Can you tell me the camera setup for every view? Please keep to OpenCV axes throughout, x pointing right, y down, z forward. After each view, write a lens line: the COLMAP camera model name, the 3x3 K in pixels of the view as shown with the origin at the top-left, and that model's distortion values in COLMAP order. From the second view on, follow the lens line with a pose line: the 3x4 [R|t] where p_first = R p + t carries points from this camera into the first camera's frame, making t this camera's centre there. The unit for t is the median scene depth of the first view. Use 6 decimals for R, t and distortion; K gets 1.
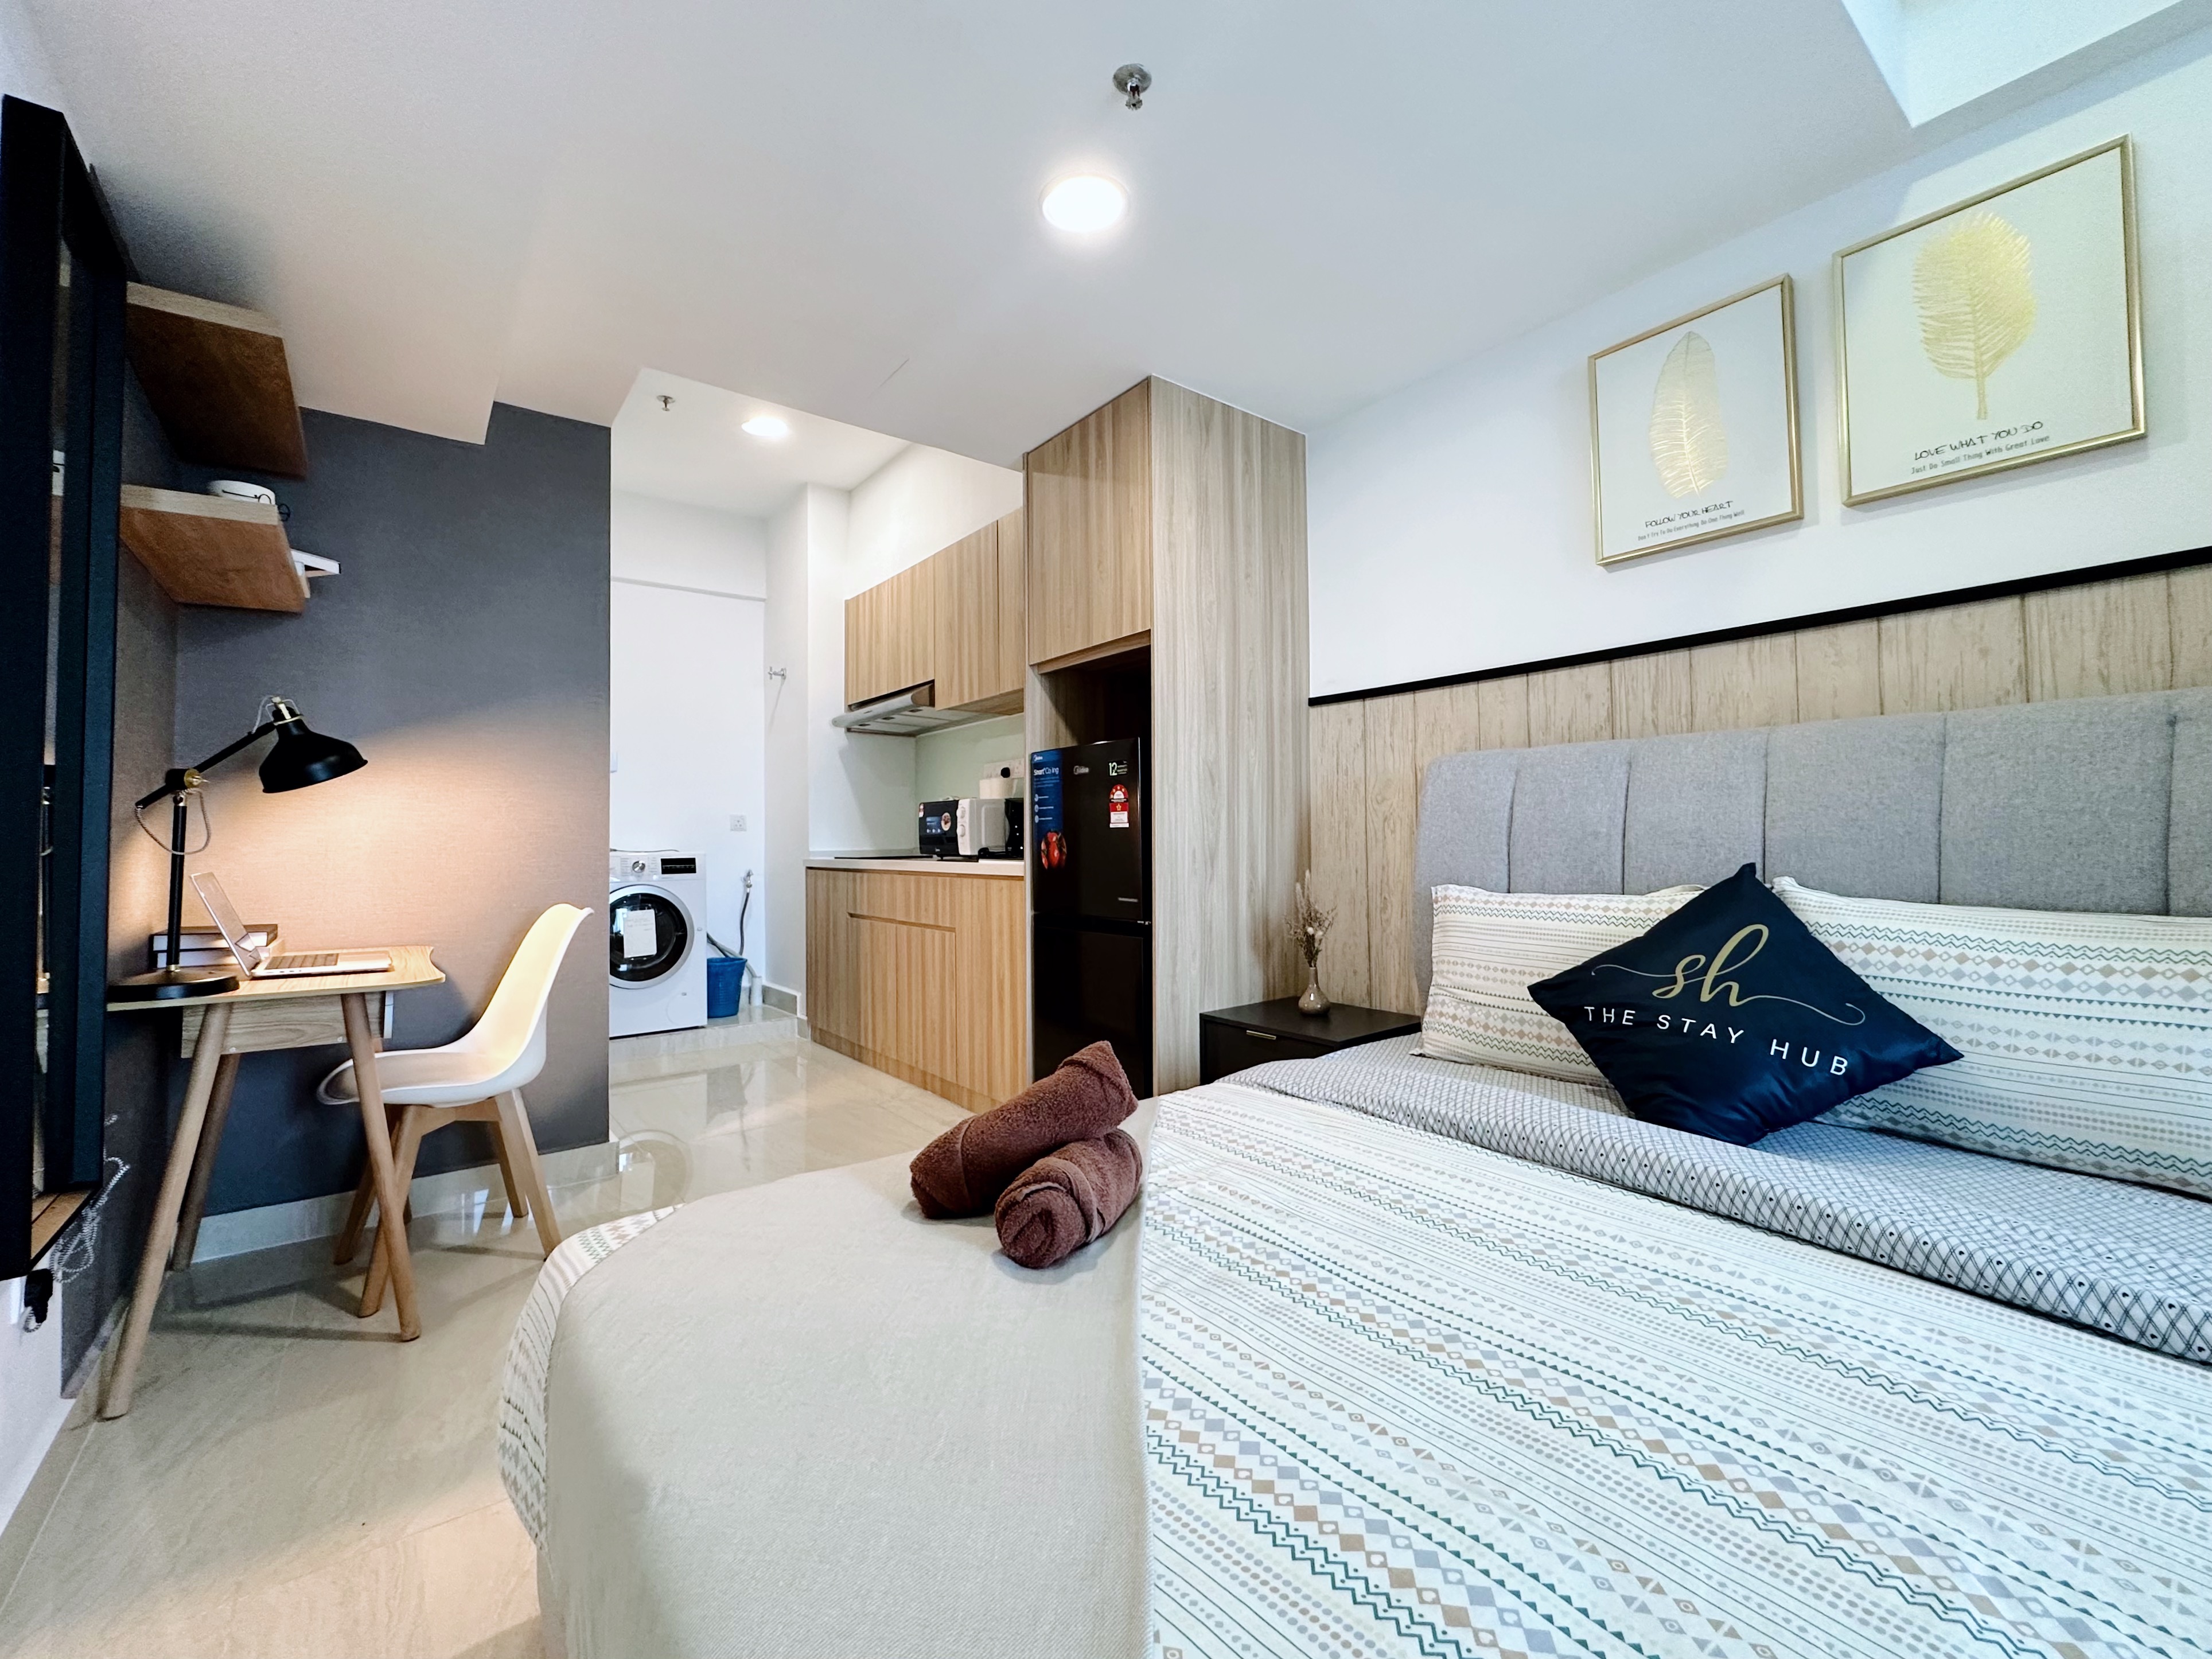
lens RADIAL K [[929.2, 0, 1126.1], [0, 929.2, 817.6], [0, 0, 1]] dist [-0.002584, 0.000063]
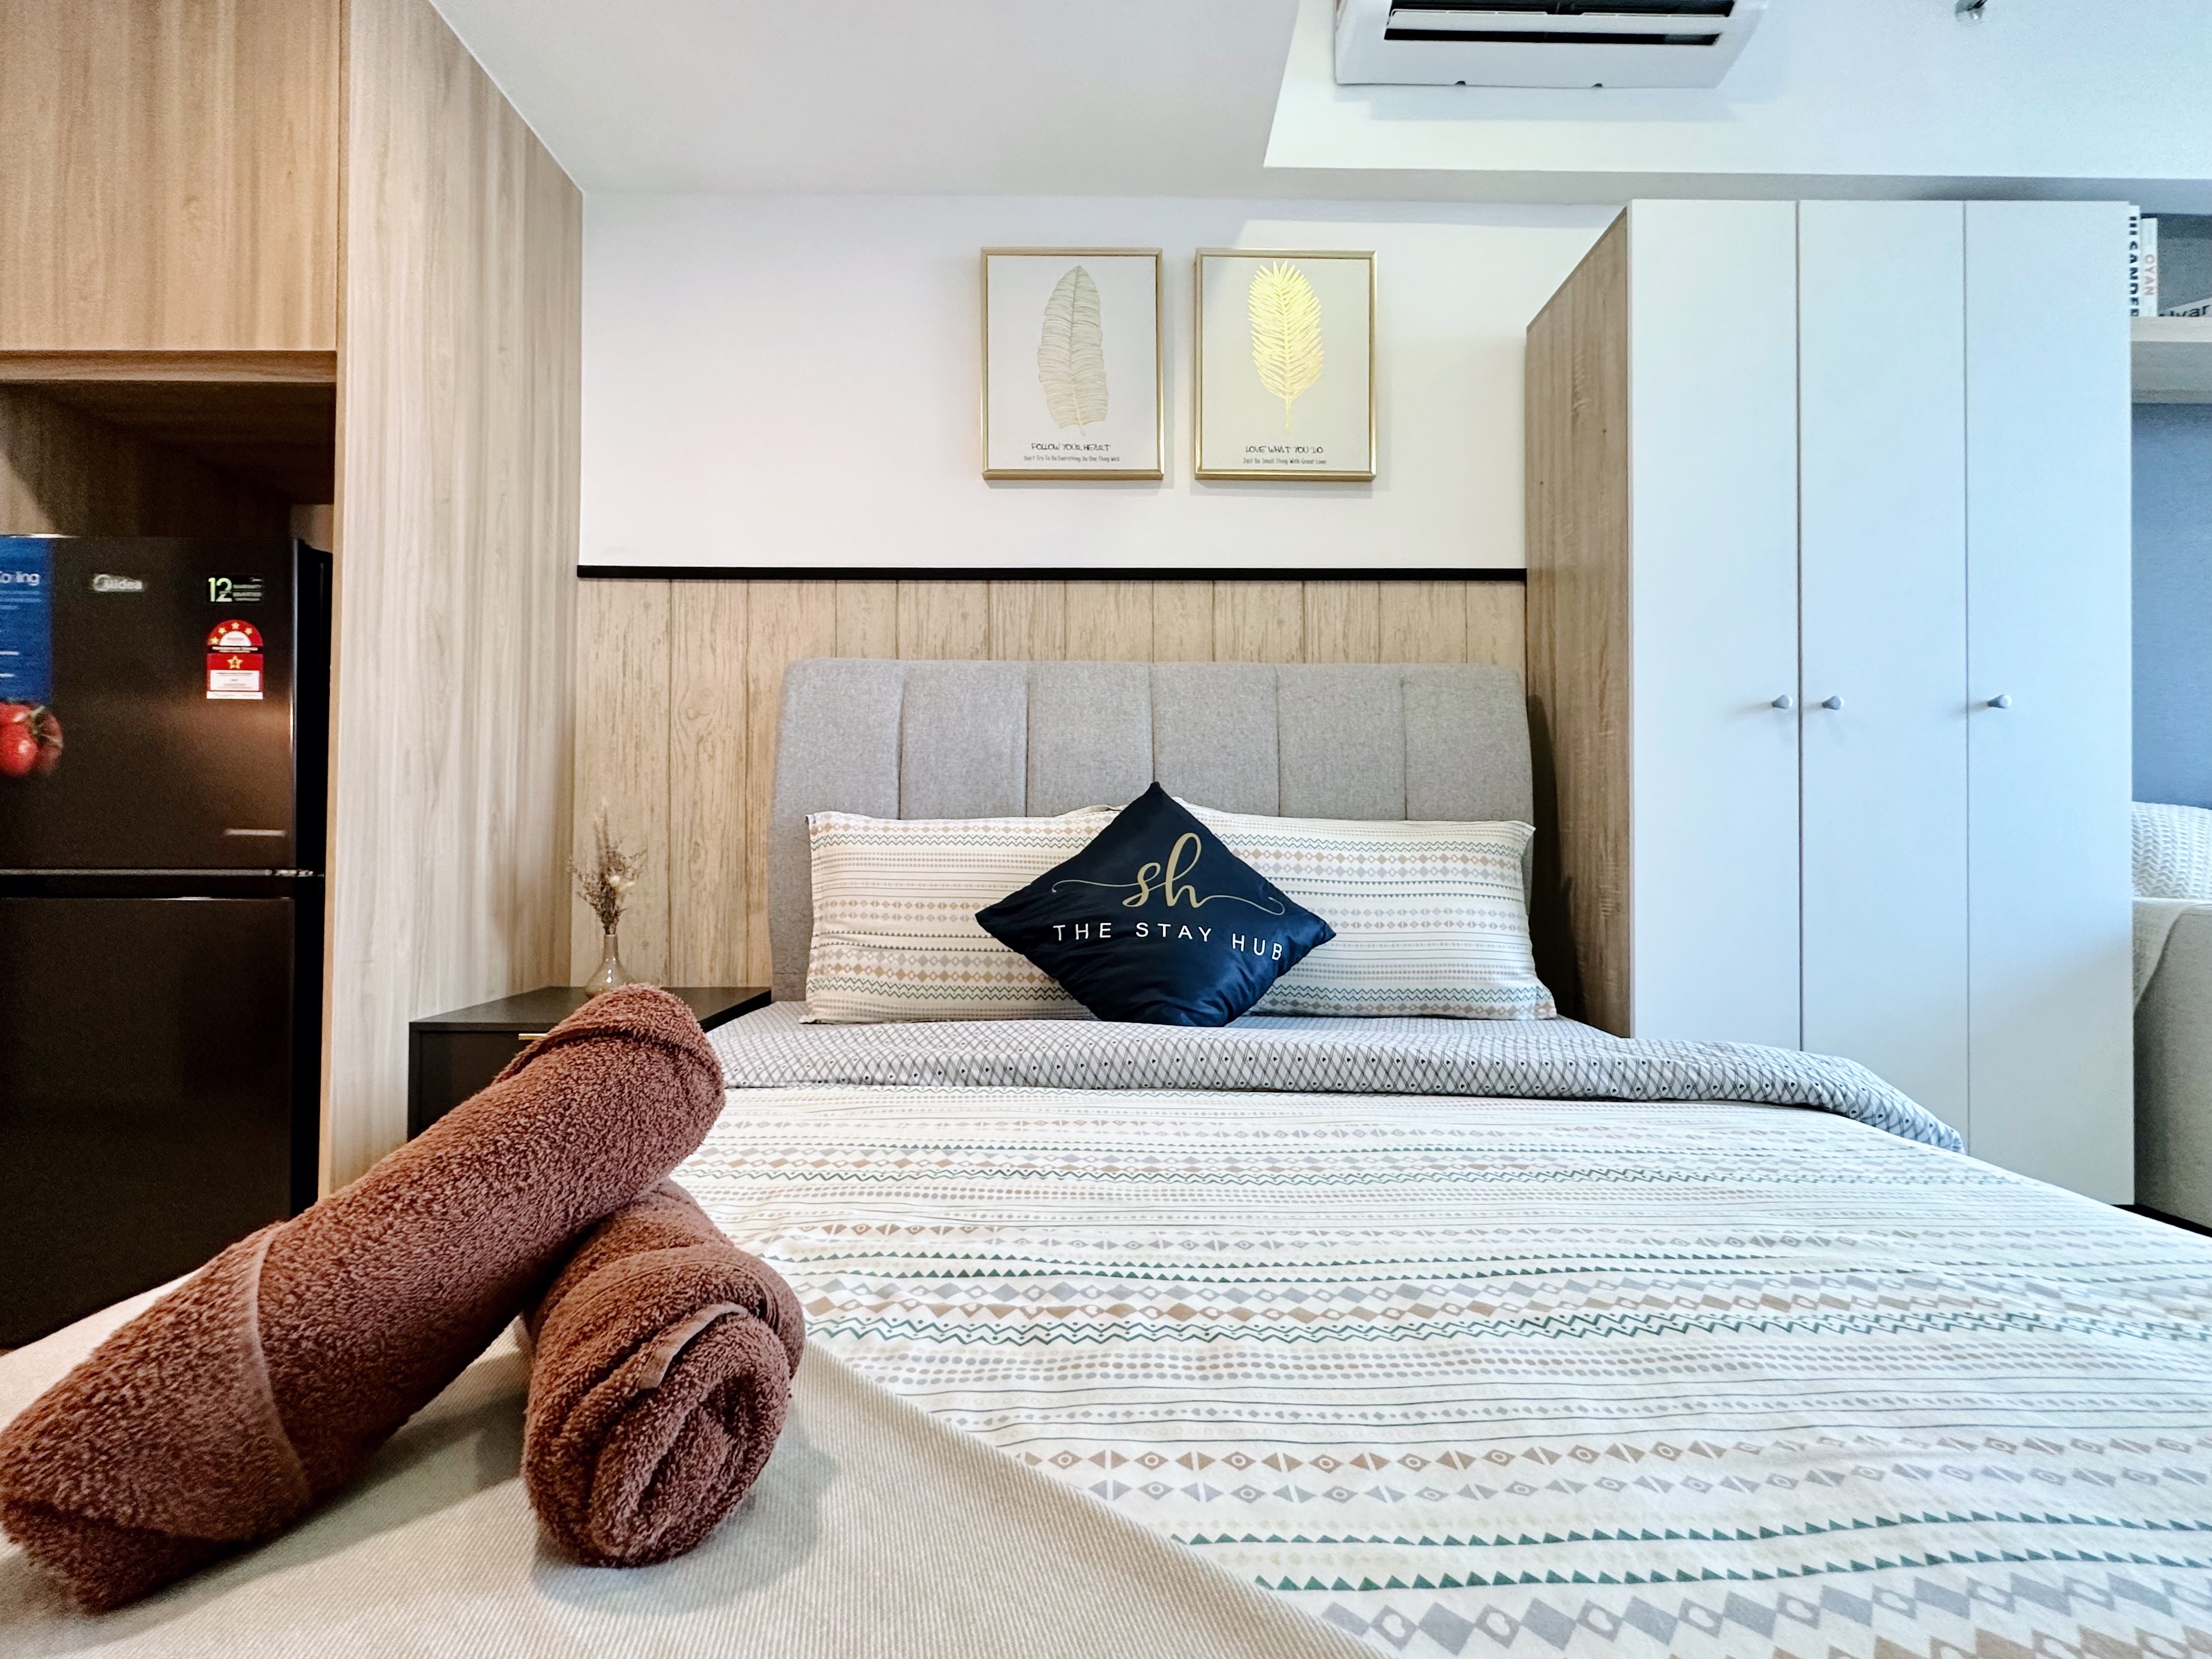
lens RADIAL K [[929.2, 0, 1105.0], [0, 929.2, 843.8], [0, 0, 1]] dist [-0.002584, 0.000063]
pose [[0.613079, 0.022371, 0.789705, -0.180100], [-0.028259, 0.999580, -0.006378, 0.124320], [-0.789516, -0.018407, 0.613454, 0.398055]]
